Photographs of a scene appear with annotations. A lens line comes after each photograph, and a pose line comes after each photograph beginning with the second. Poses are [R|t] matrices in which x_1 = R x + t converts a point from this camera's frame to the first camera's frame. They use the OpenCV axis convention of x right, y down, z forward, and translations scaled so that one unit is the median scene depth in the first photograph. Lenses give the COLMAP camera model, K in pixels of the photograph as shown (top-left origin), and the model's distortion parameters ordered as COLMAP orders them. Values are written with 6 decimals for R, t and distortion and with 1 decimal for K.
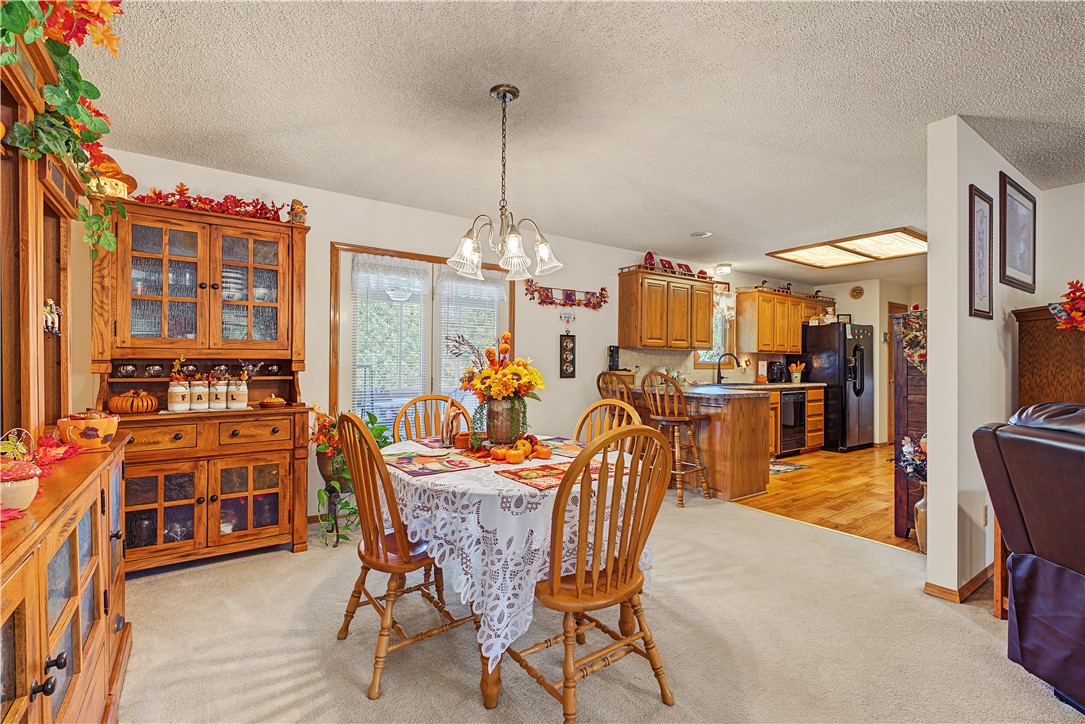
lens RADIAL K [[487.1, 0, 542.5], [0, 487.1, 362.0], [0, 0, 1]] dist [0.001209, 0.000000]
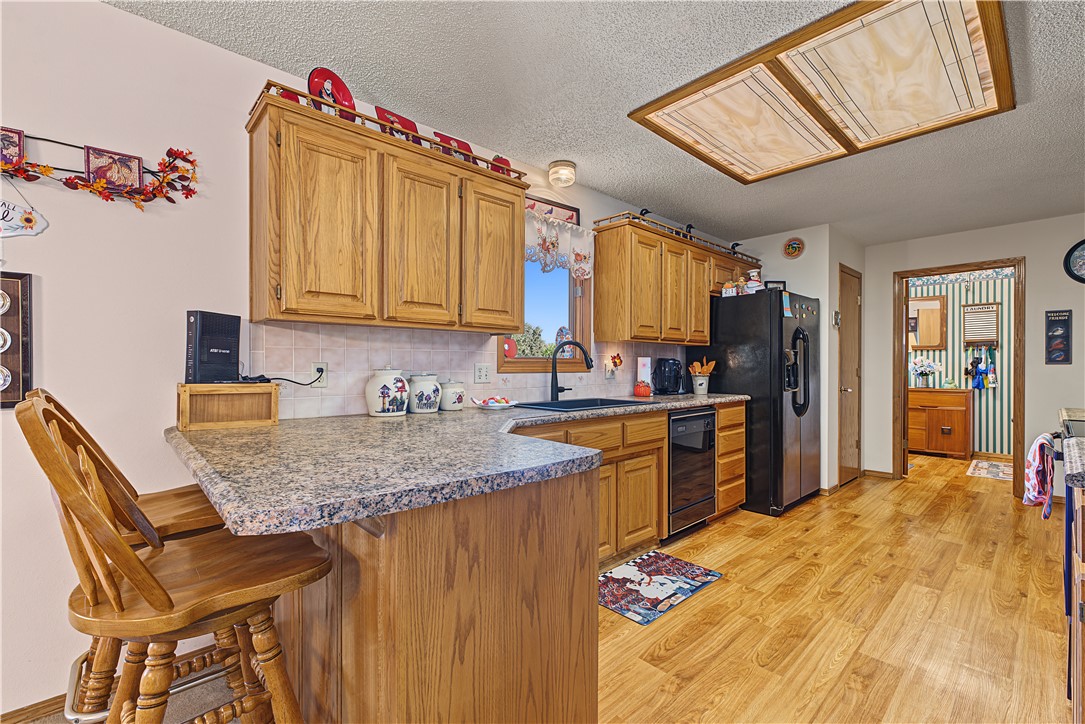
lens RADIAL K [[469.8, 0, 542.5], [0, 469.8, 362.0], [0, 0, 1]] dist [0.000051, 0.000107]
pose [[0.991471, -0.002346, 0.130307, 0.274941], [0.002010, 0.999994, 0.002713, 0.002218], [-0.130312, -0.002428, 0.991470, 0.495135]]
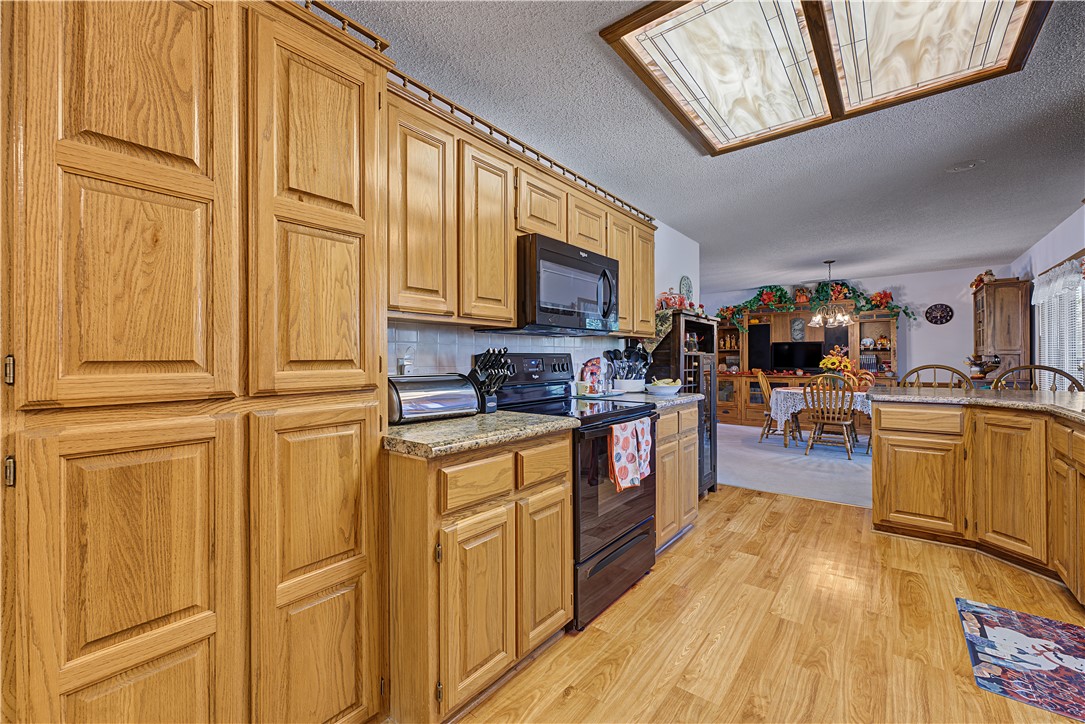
lens RADIAL K [[444.3, 0, 542.5], [0, 444.3, 362.0], [0, 0, 1]] dist [-0.000911, -0.000103]
pose [[-0.959998, 0.002604, -0.279996, 0.778232], [0.002655, 0.999996, 0.000197, 0.007085], [0.279996, -0.000554, -0.960001, 1.040740]]
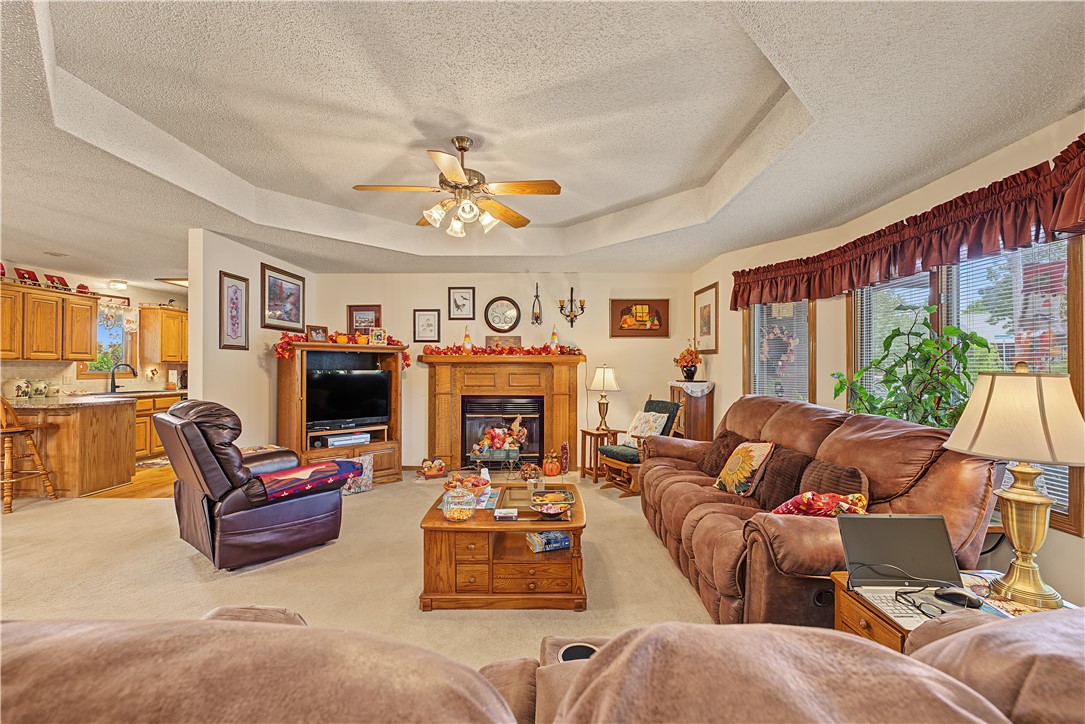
lens RADIAL K [[458.6, 0, 542.5], [0, 458.6, 362.0], [0, 0, 1]] dist [0.000857, 0.000136]
pose [[0.586739, 0.002895, 0.809771, 0.097558], [0.000069, 0.999993, -0.003625, -0.017228], [-0.809776, 0.002183, 0.586735, -0.330528]]
